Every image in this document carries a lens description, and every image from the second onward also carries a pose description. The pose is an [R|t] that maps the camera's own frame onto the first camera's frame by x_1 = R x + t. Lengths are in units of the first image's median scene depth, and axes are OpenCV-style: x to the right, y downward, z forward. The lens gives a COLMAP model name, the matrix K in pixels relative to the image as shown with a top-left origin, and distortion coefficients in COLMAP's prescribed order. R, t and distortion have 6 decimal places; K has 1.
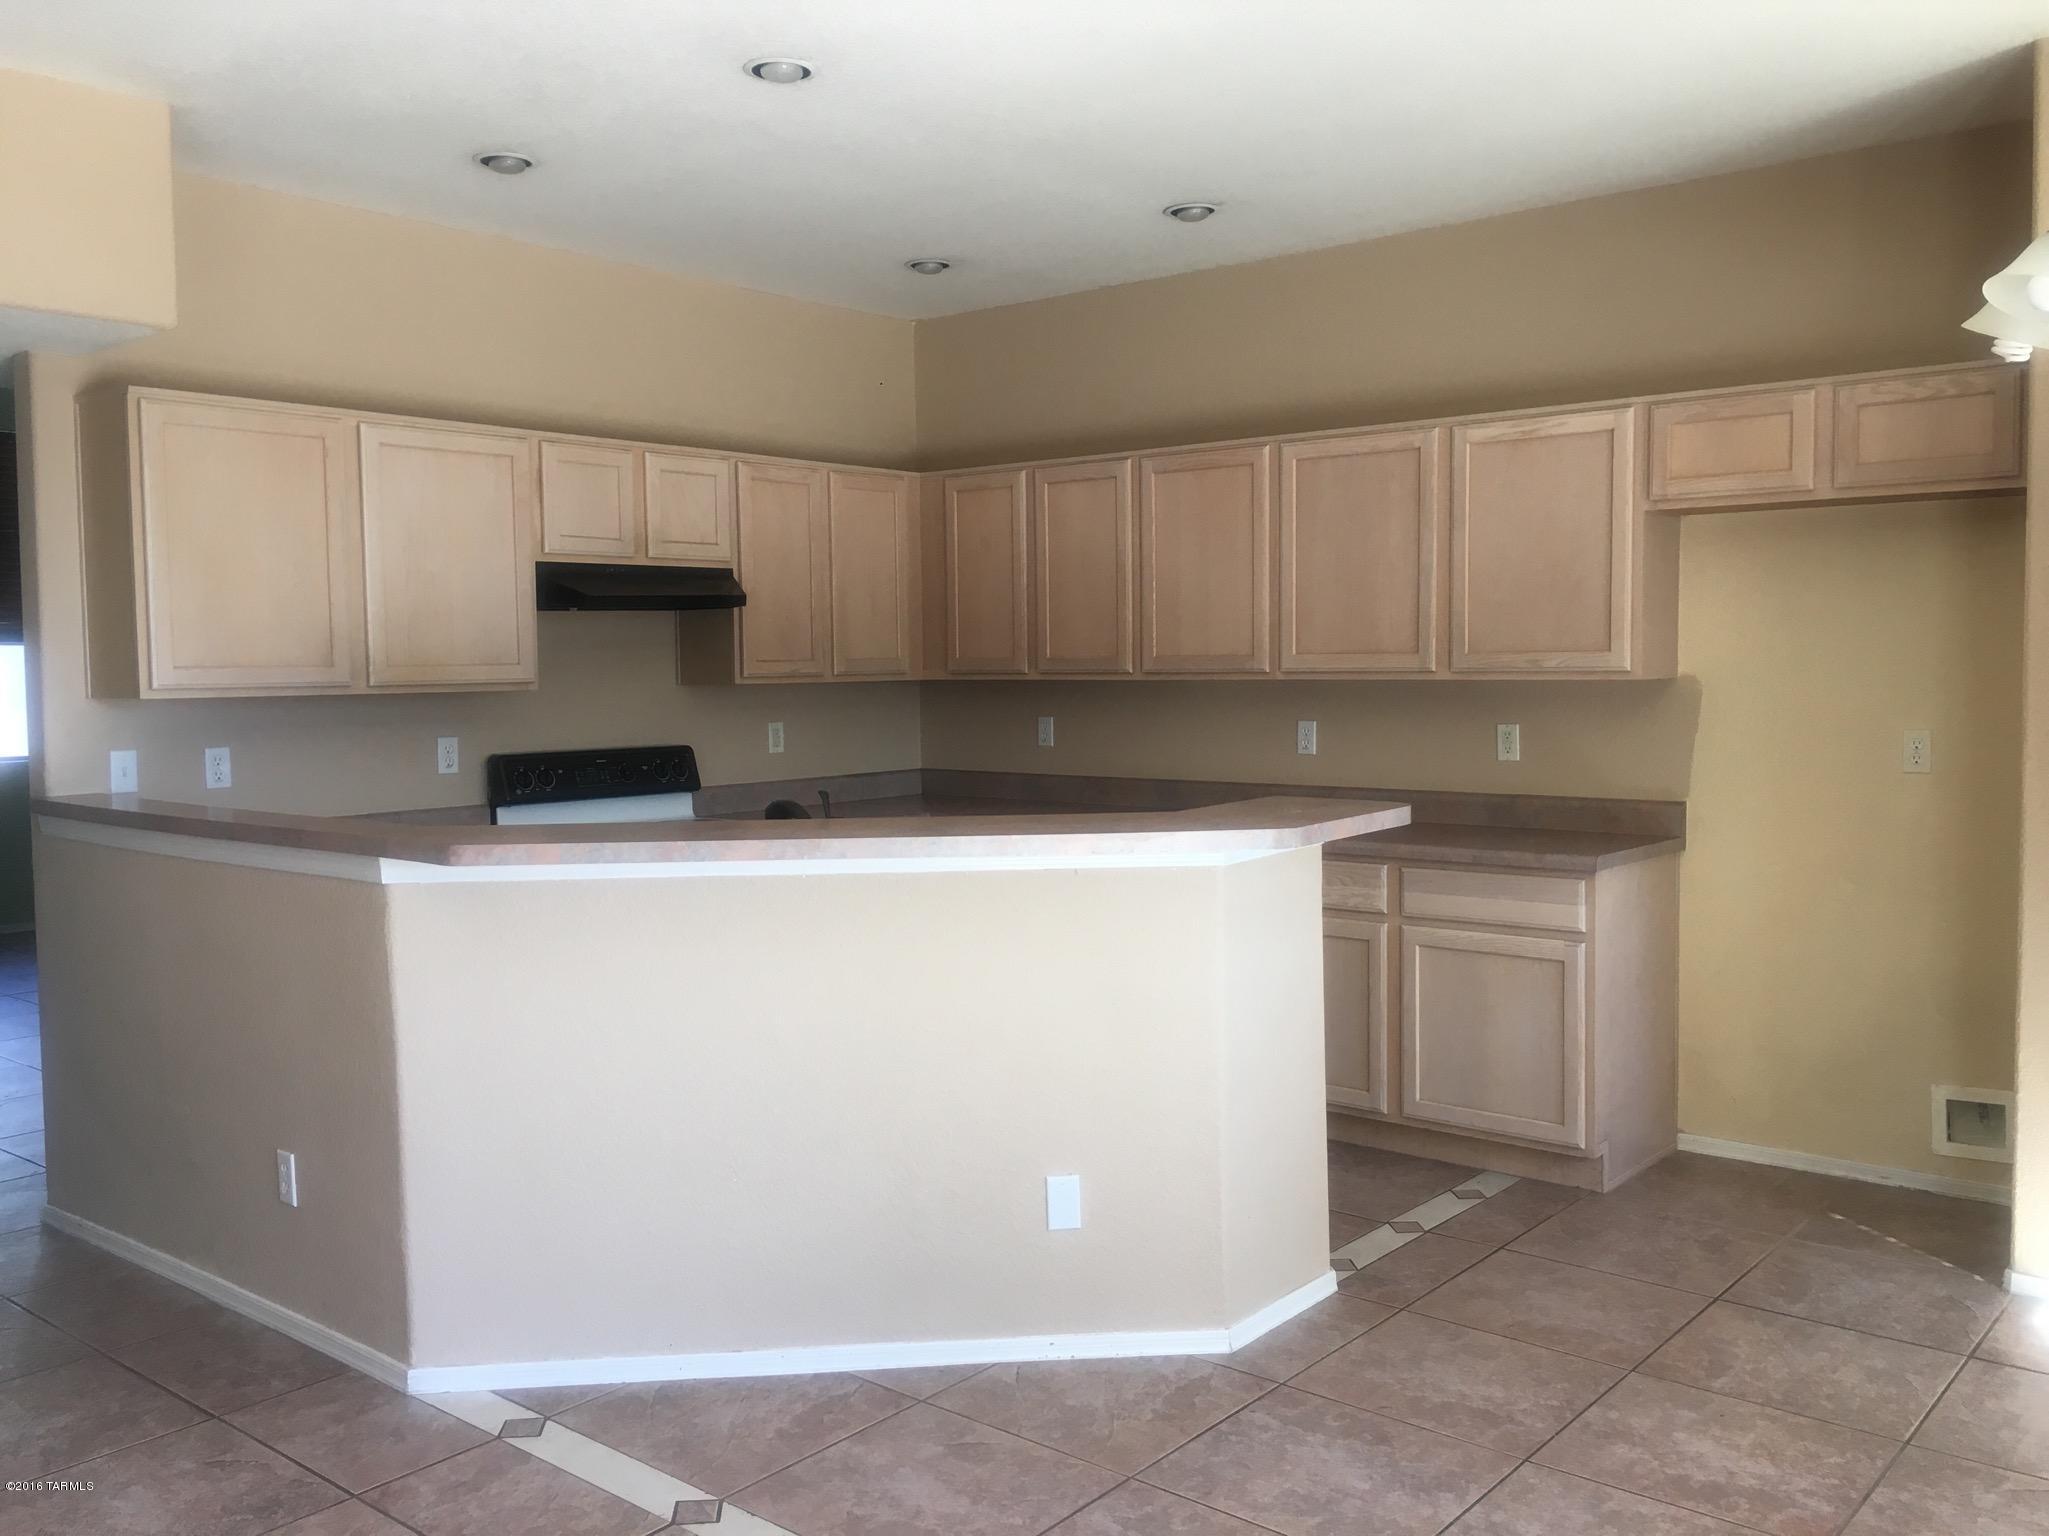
lens RADIAL K [[1727.5, 0, 1024.5], [0, 1727.5, 768.0], [0, 0, 1]] dist [0.007589, -0.001404]
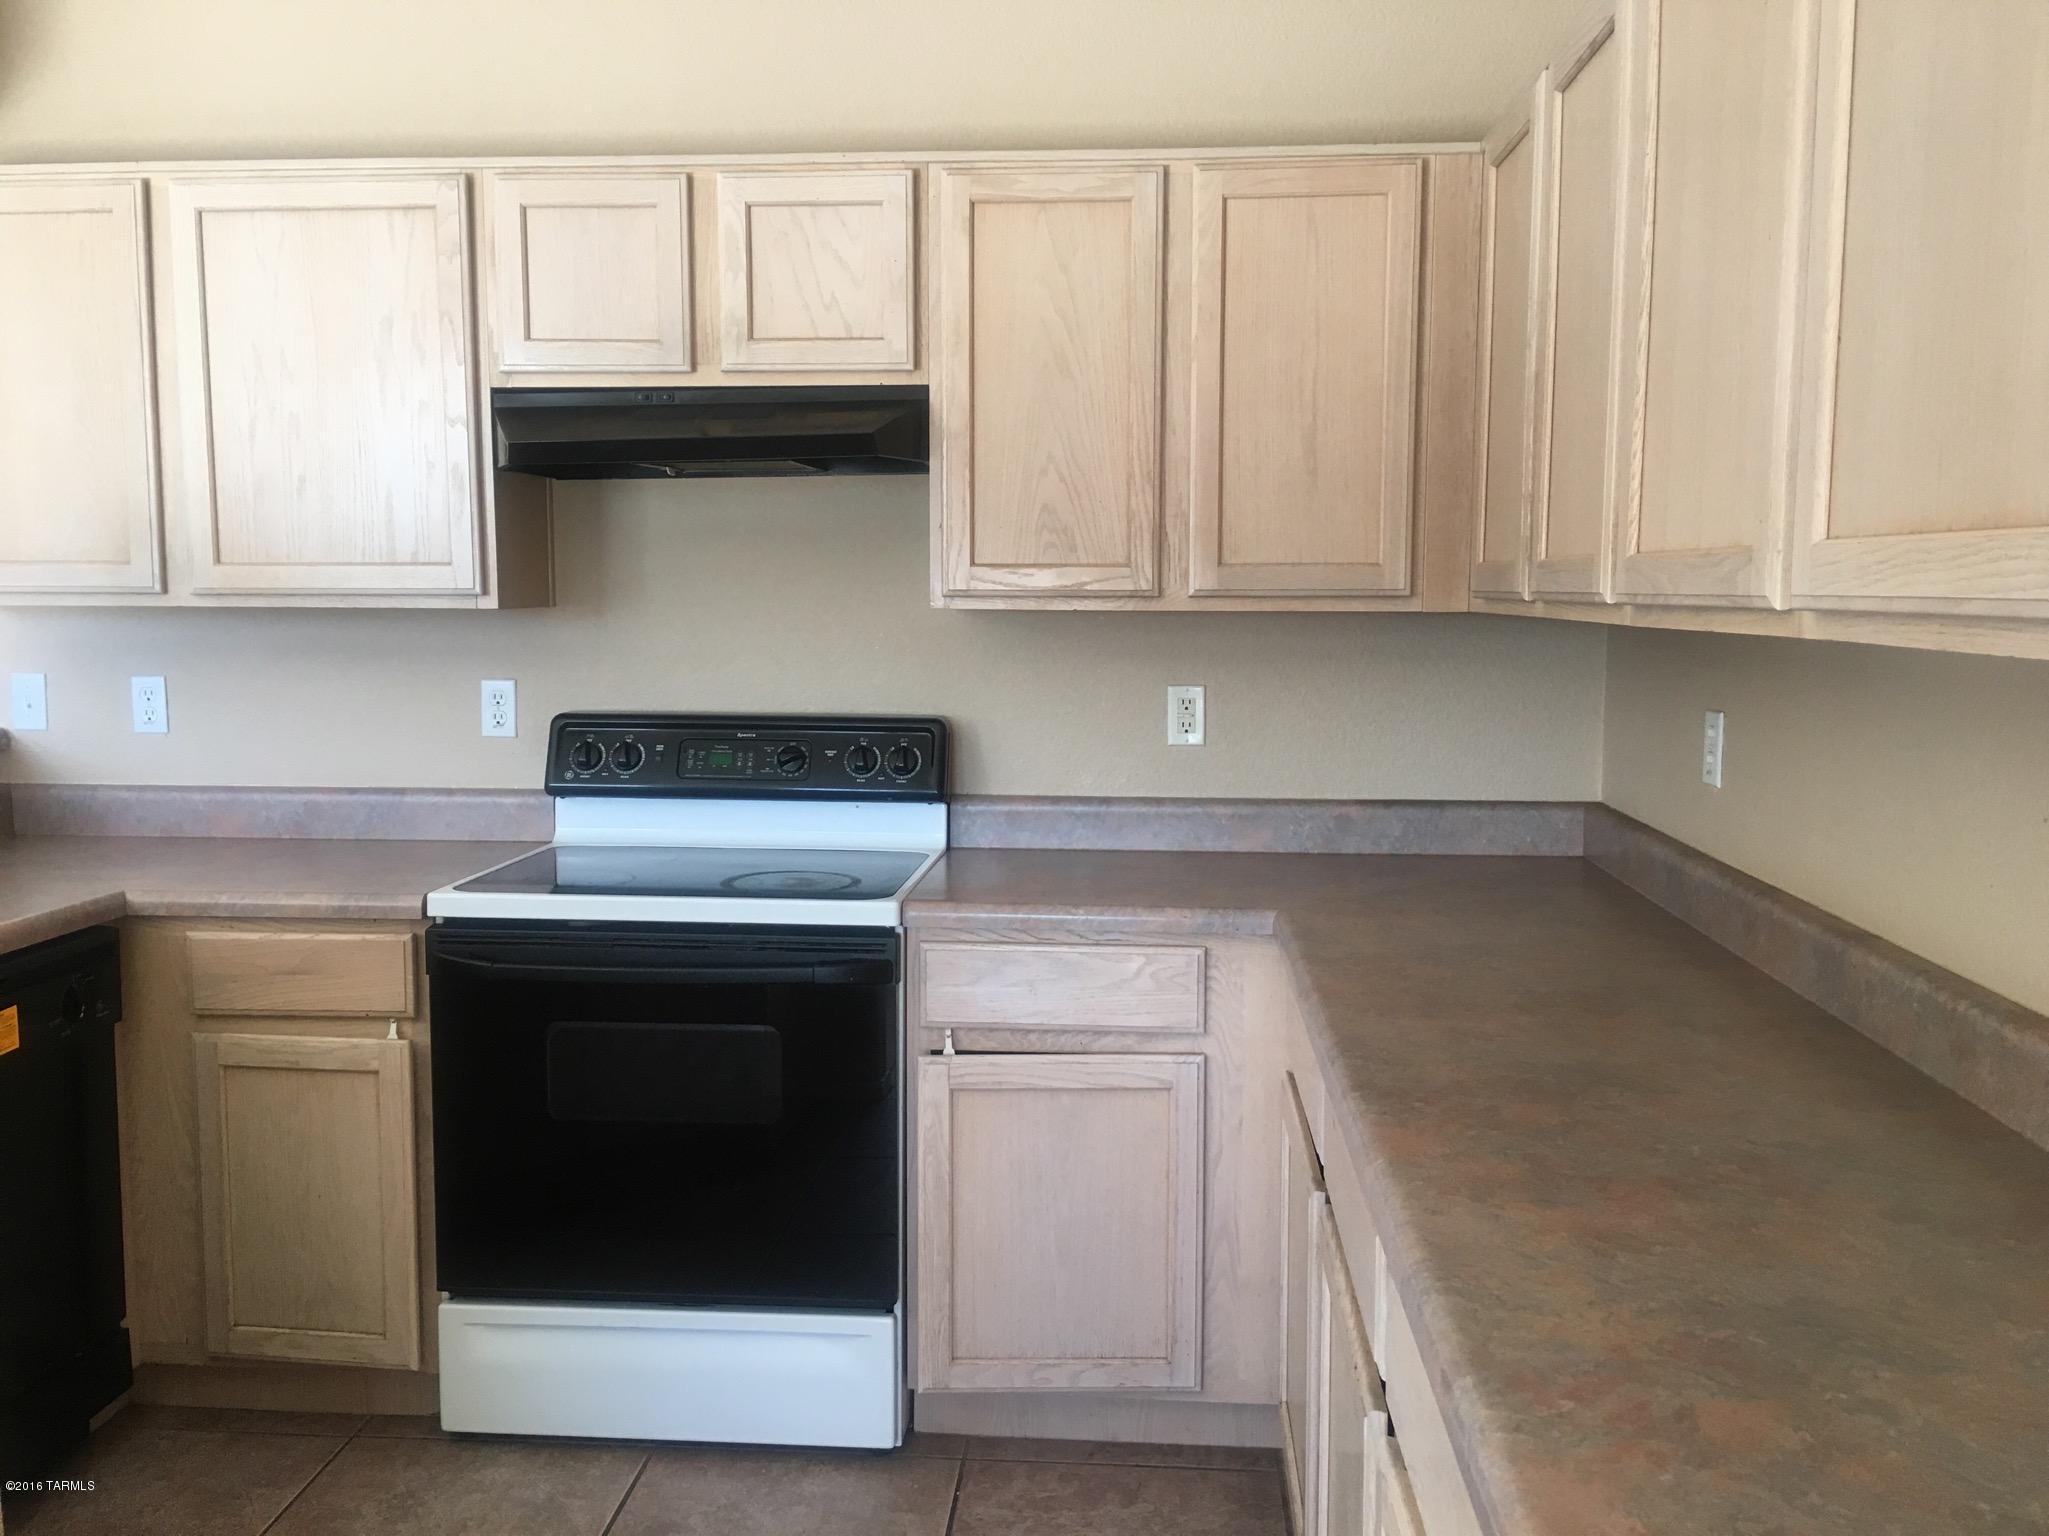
lens RADIAL K [[1727.5, 0, 1024.5], [0, 1727.5, 768.0], [0, 0, 1]] dist [0.007589, -0.001404]
pose [[0.567494, 0.098125, -0.817510, 0.295953], [-0.060916, 0.995156, 0.077161, -0.045023], [0.821121, 0.006011, 0.570723, 0.765333]]
